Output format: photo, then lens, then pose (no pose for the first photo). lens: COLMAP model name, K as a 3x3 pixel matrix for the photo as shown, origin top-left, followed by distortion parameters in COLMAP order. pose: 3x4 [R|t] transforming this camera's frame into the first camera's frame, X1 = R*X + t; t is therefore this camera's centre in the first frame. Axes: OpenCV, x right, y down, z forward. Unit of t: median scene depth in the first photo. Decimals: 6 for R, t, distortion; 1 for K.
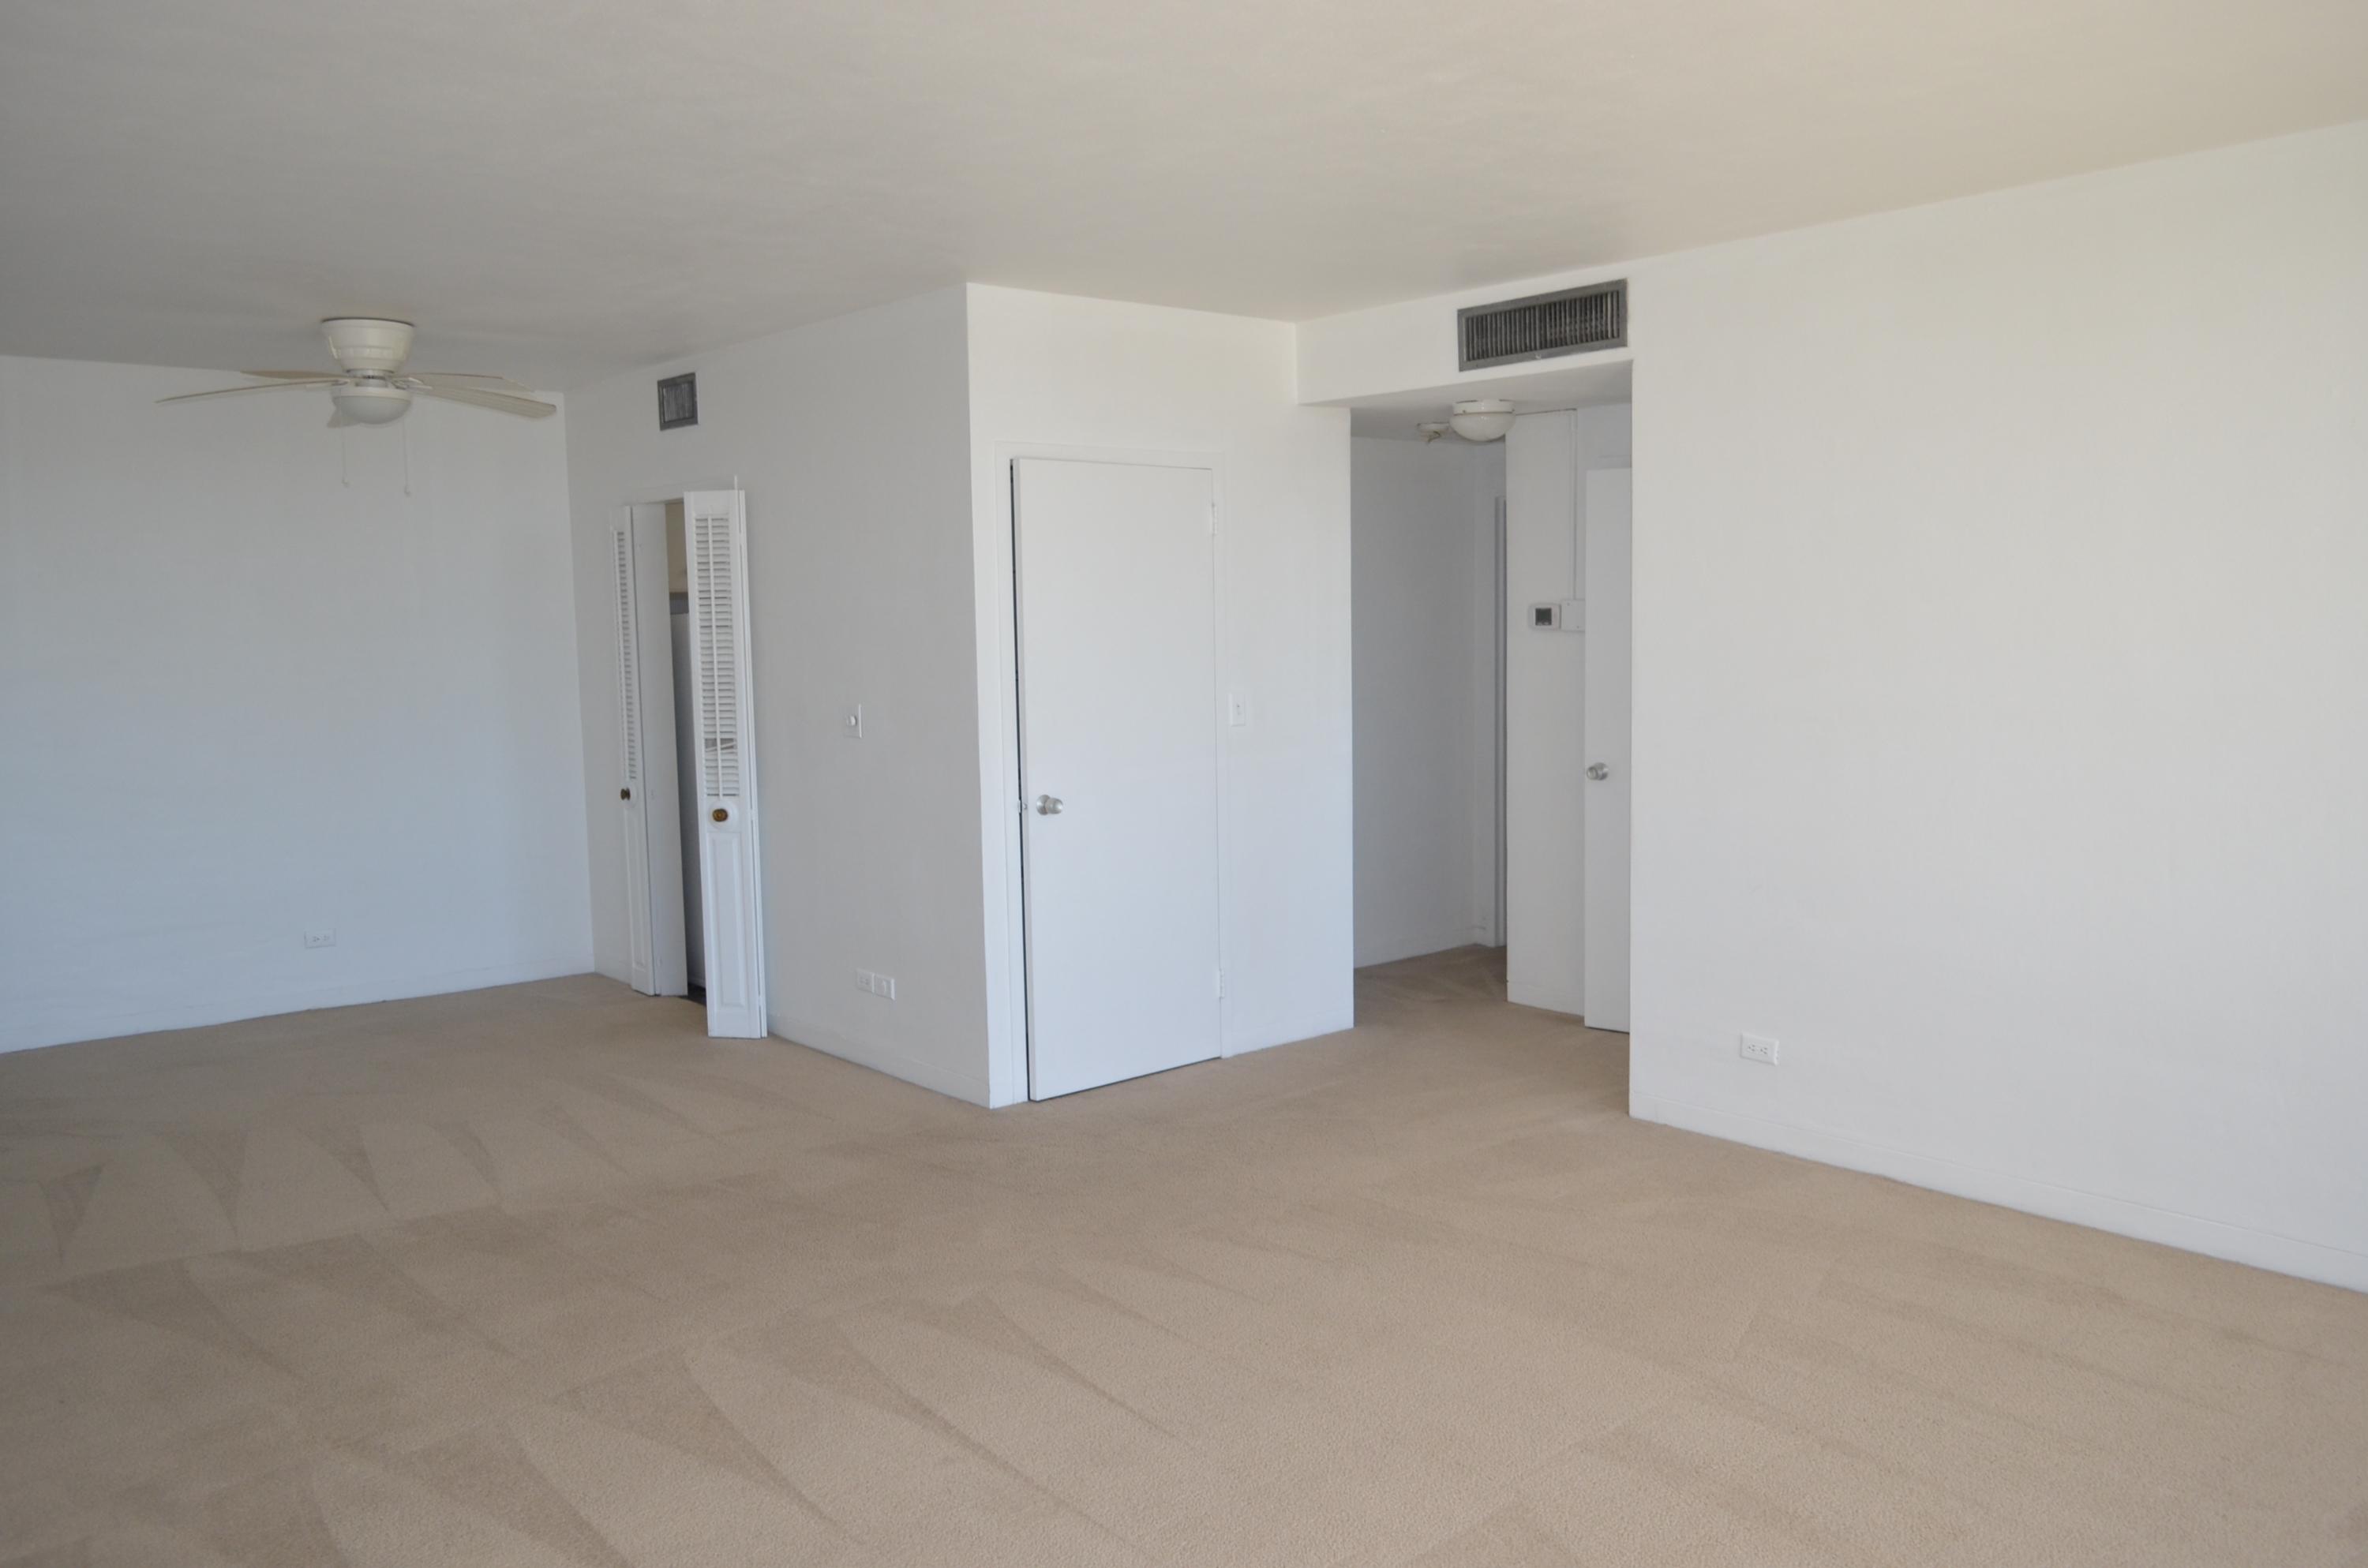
lens RADIAL K [[1834.3, 0, 1200.1], [0, 1834.3, 793.8], [0, 0, 1]] dist [-0.011605, 0.002346]
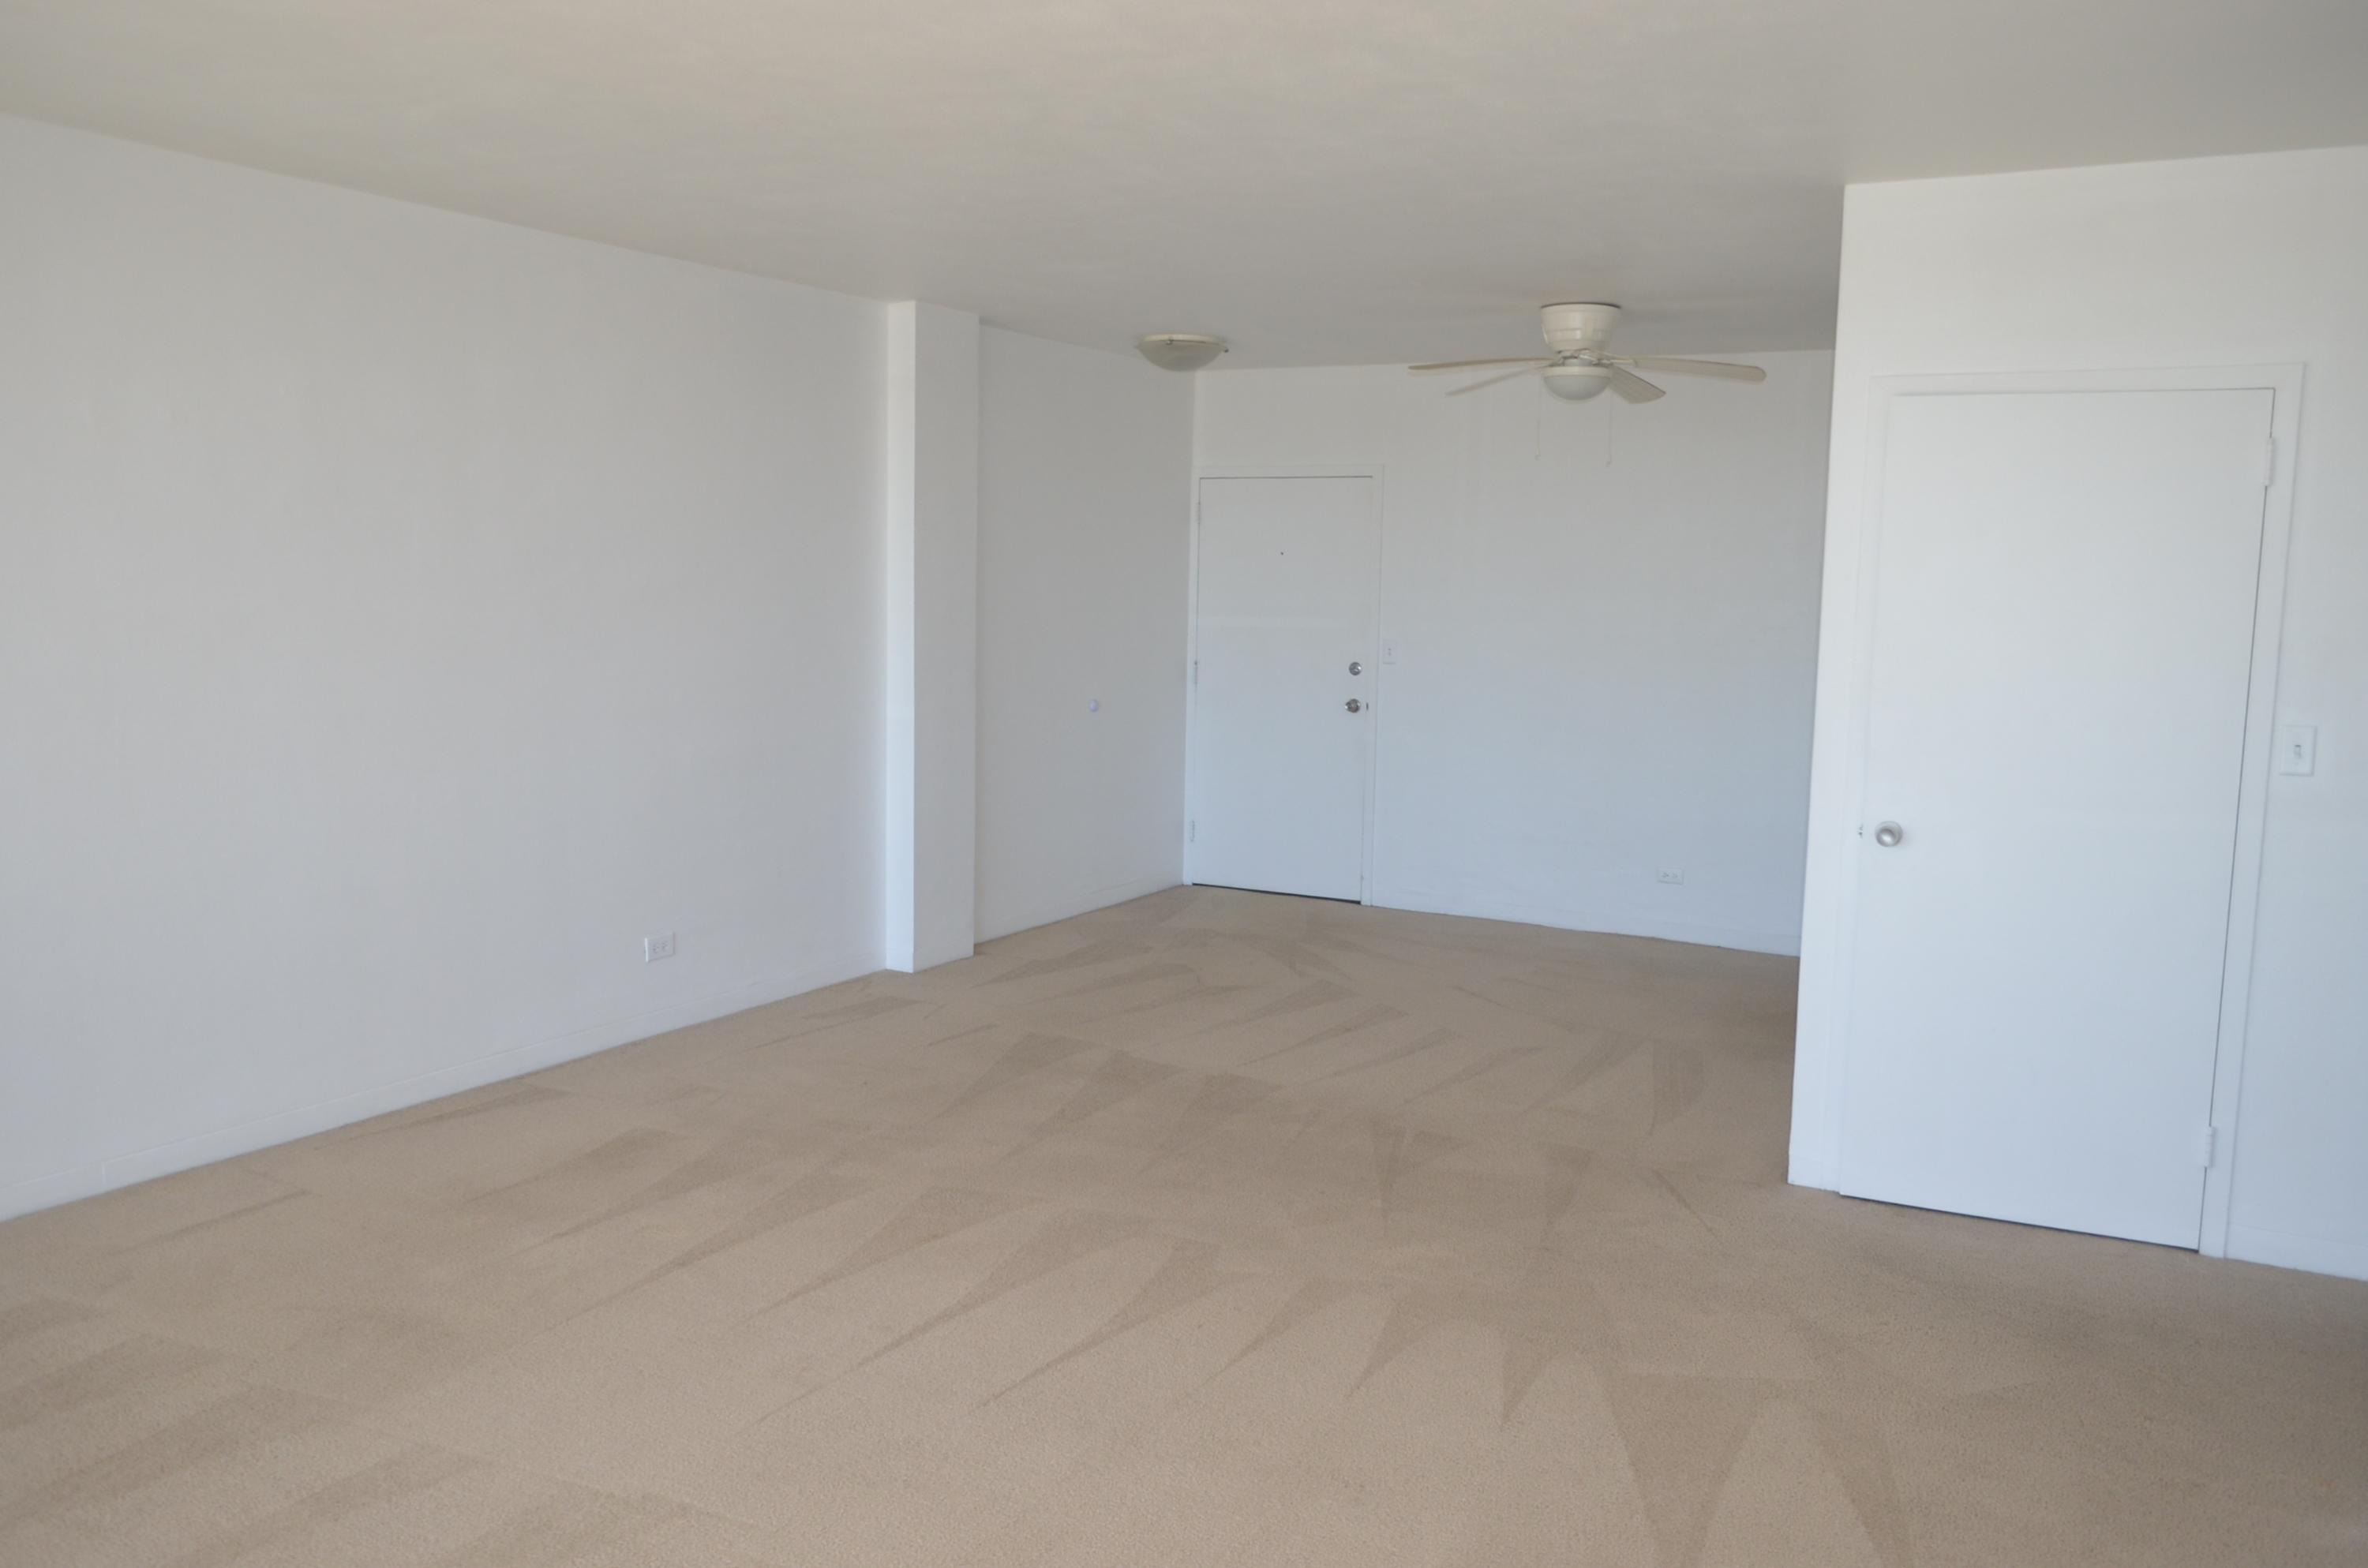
lens RADIAL K [[1834.3, 0, 1200.1], [0, 1834.3, 793.8], [0, 0, 1]] dist [-0.011605, 0.002346]
pose [[0.365148, 0.133527, -0.921324, 0.508755], [-0.119754, 0.988175, 0.095754, -0.048837], [0.923215, 0.075368, 0.376820, 0.404626]]
